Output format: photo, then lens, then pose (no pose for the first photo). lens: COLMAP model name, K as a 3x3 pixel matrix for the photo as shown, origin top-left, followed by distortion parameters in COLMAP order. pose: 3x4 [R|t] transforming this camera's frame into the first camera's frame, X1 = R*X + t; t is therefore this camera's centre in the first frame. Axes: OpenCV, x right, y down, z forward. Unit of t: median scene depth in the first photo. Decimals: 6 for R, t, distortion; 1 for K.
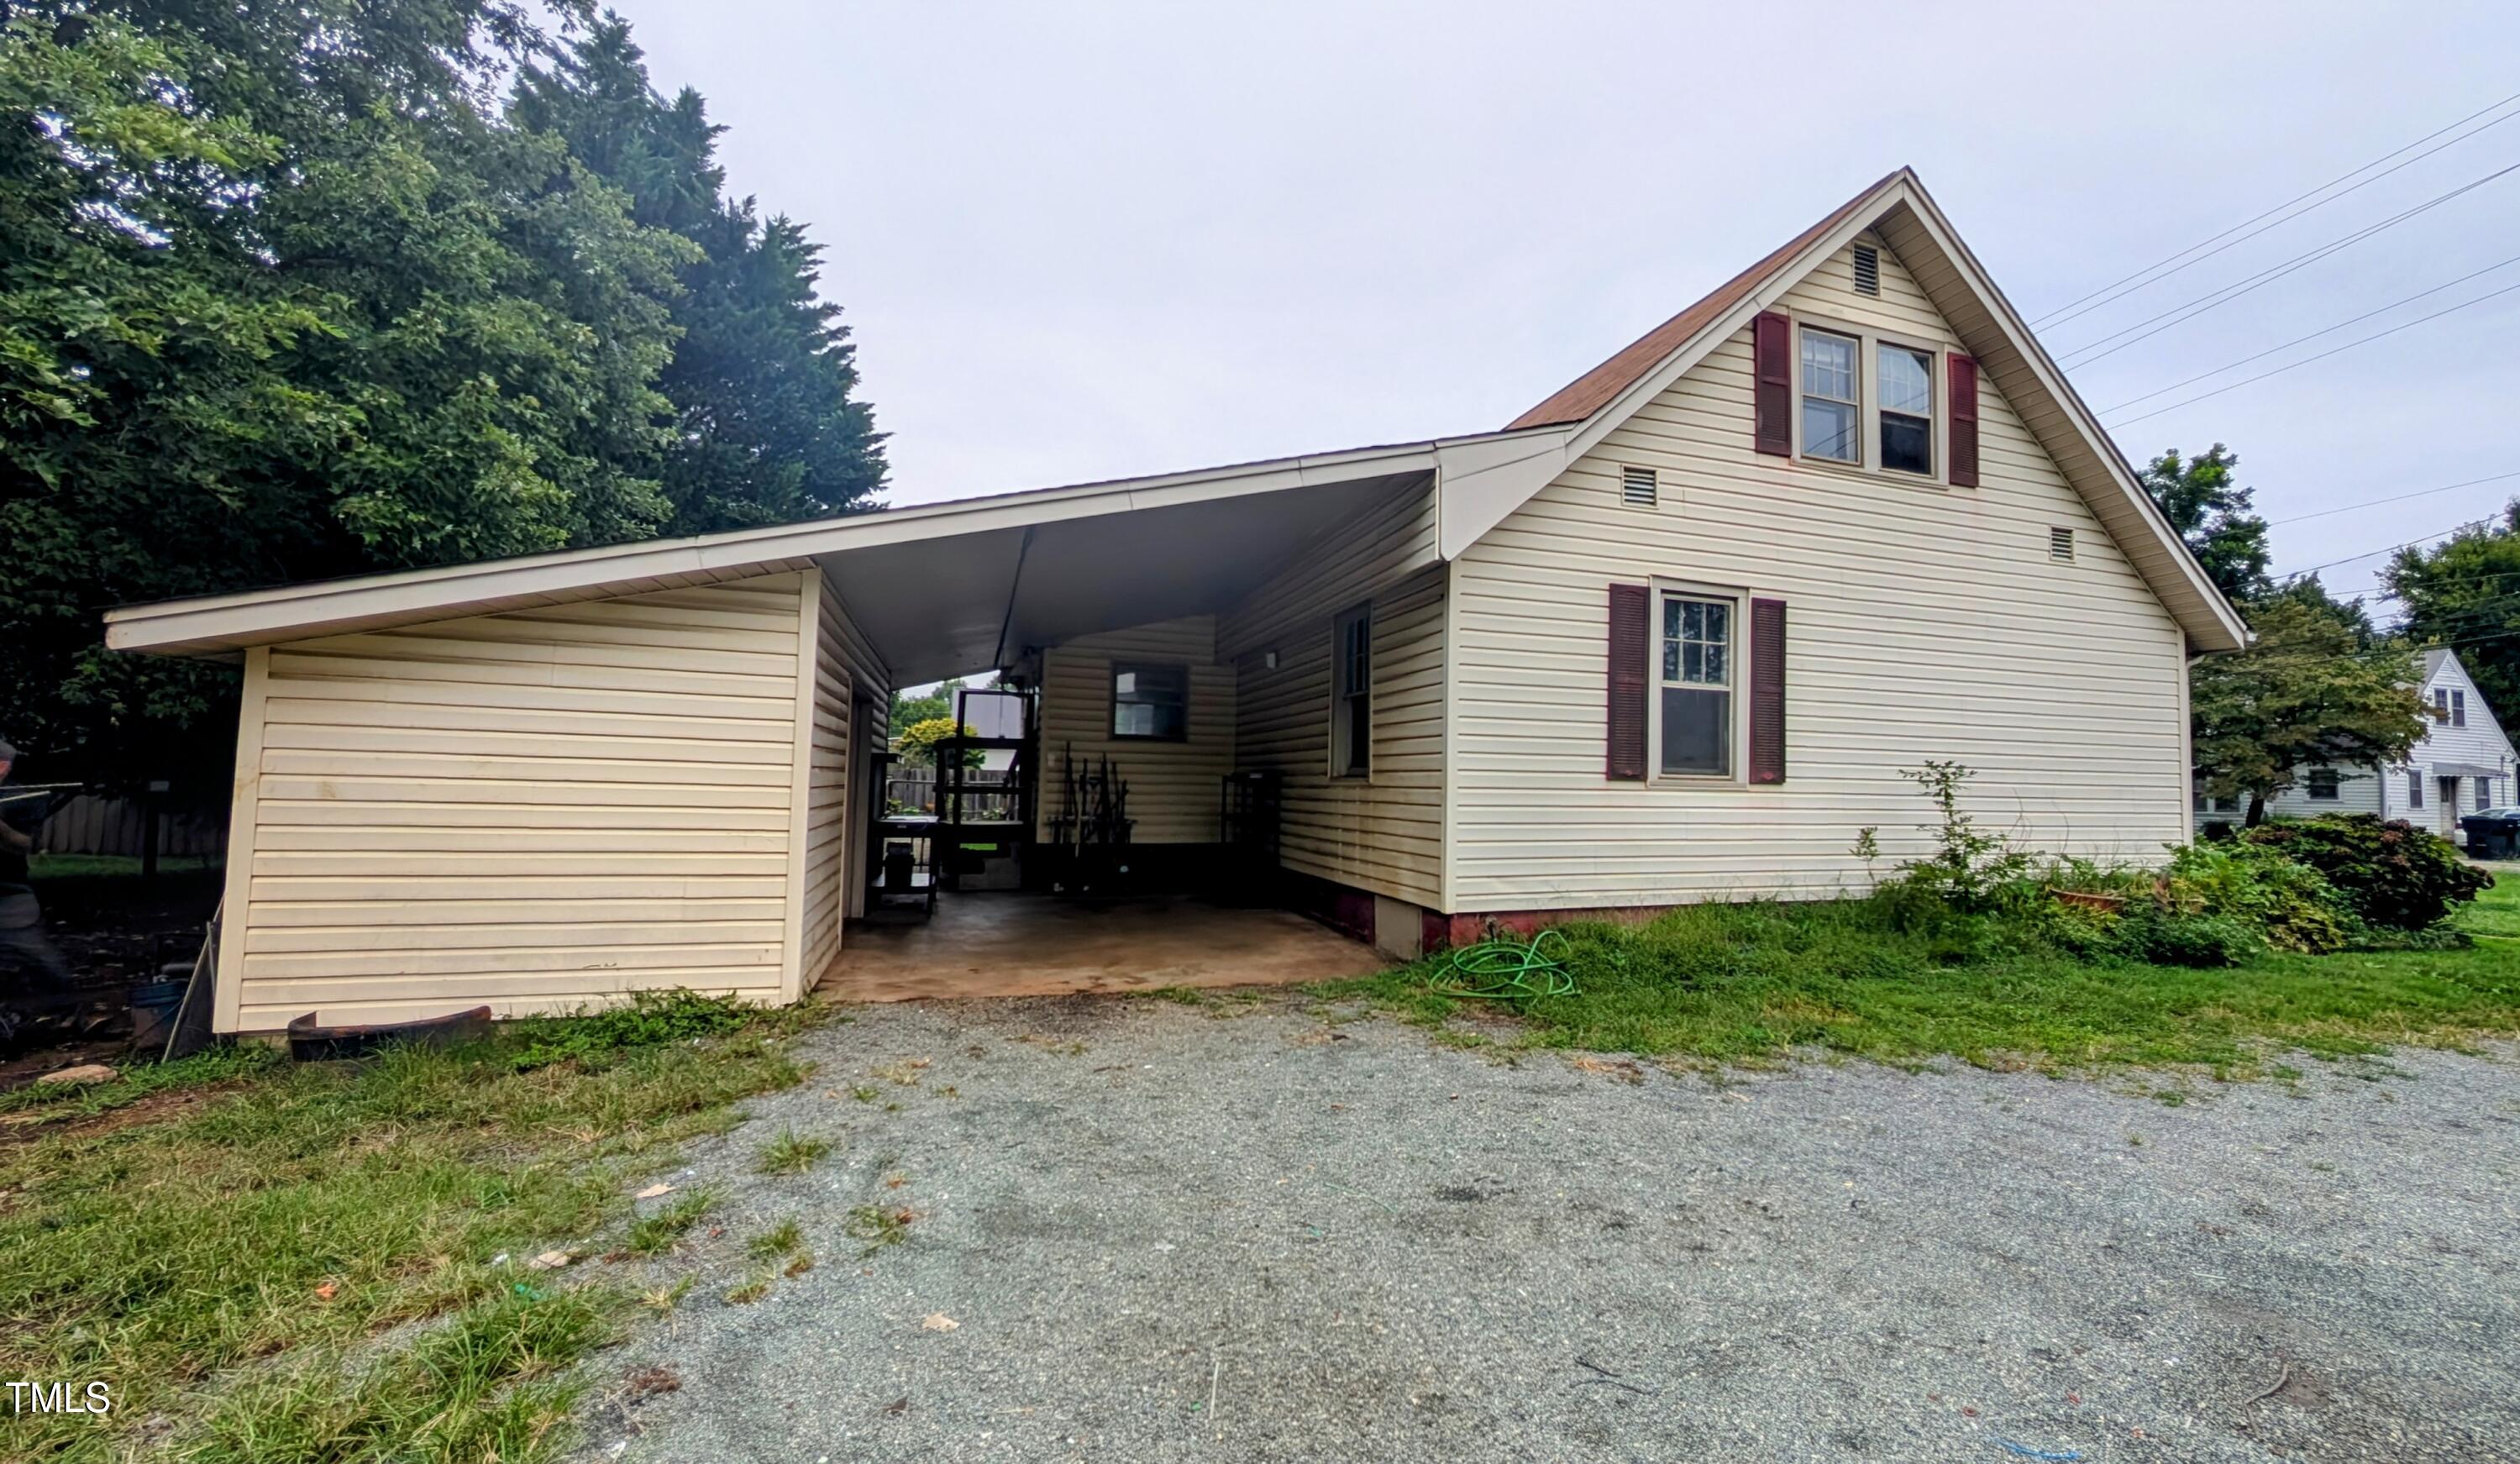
lens RADIAL K [[932.5, 0, 1259.8], [0, 932.5, 729.1], [0, 0, 1]] dist [0.000302, 0.000037]
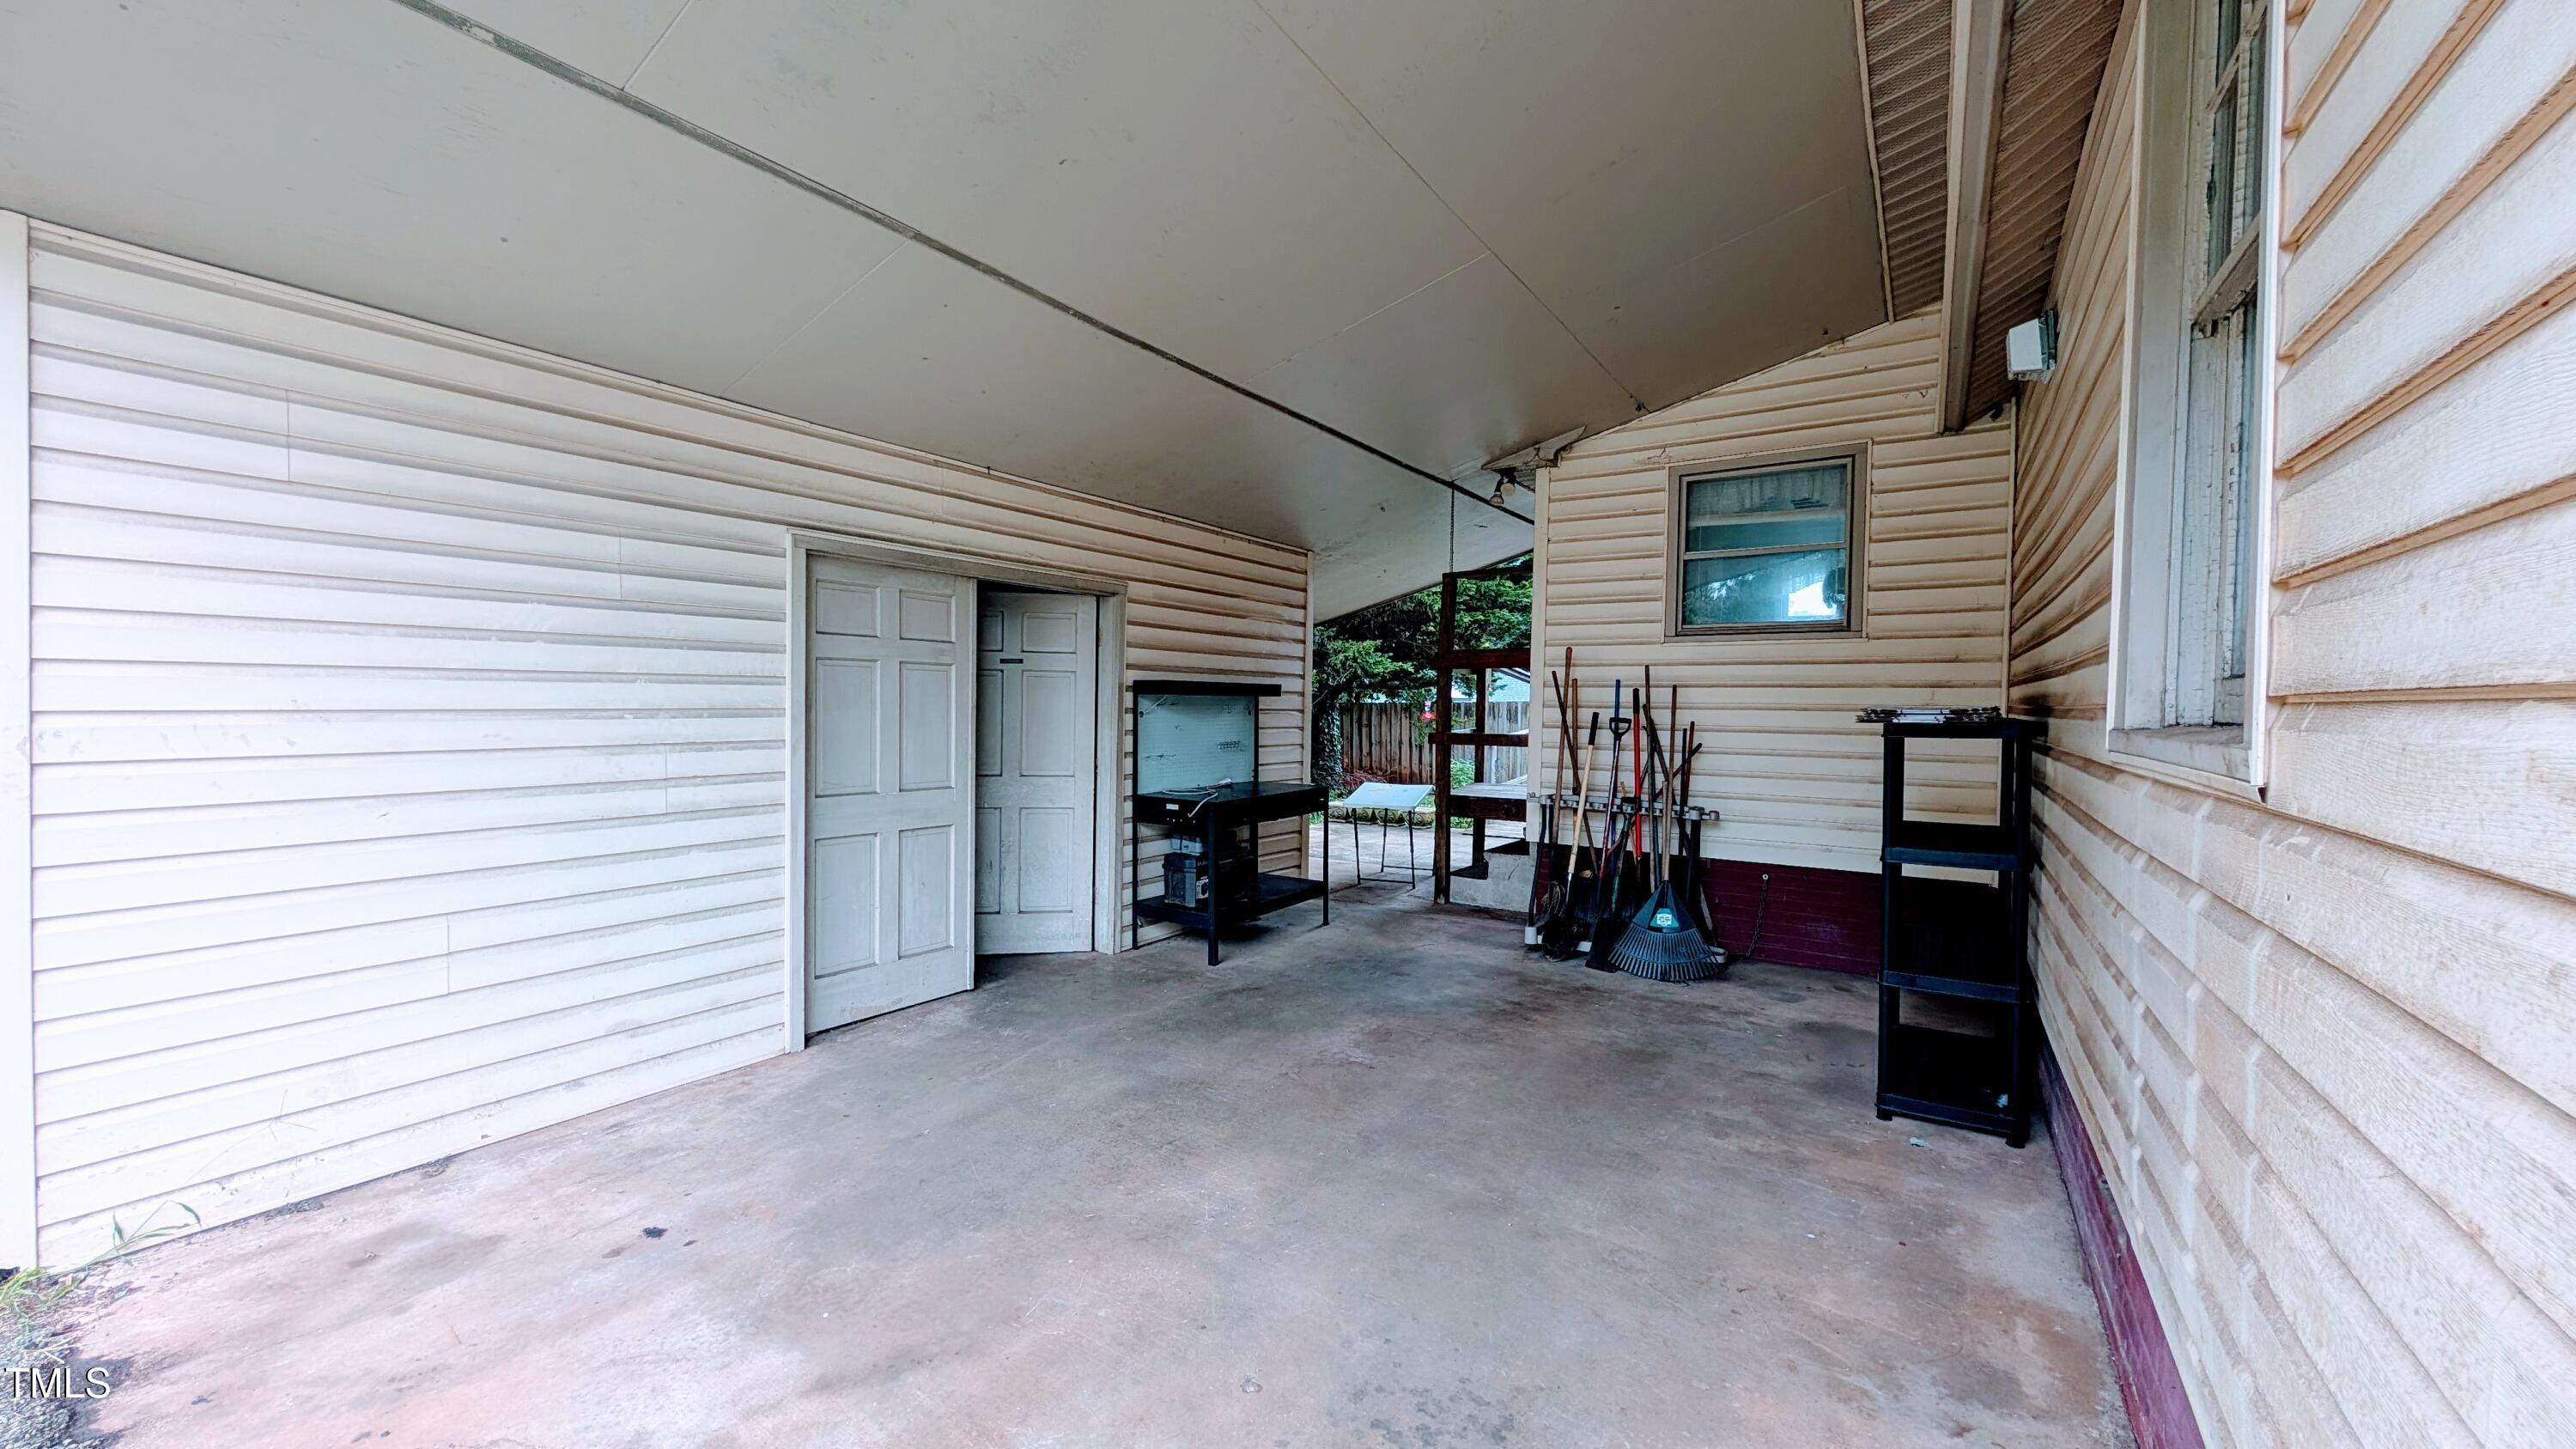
lens RADIAL K [[964.5, 0, 1298.5], [0, 964.5, 726.2], [0, 0, 1]] dist [-0.002534, -0.000161]
pose [[0.634745, -0.004167, -0.772710, 0.100857], [0.049825, 0.998125, 0.035546, 0.029668], [0.771113, -0.061063, 0.633763, 0.543683]]
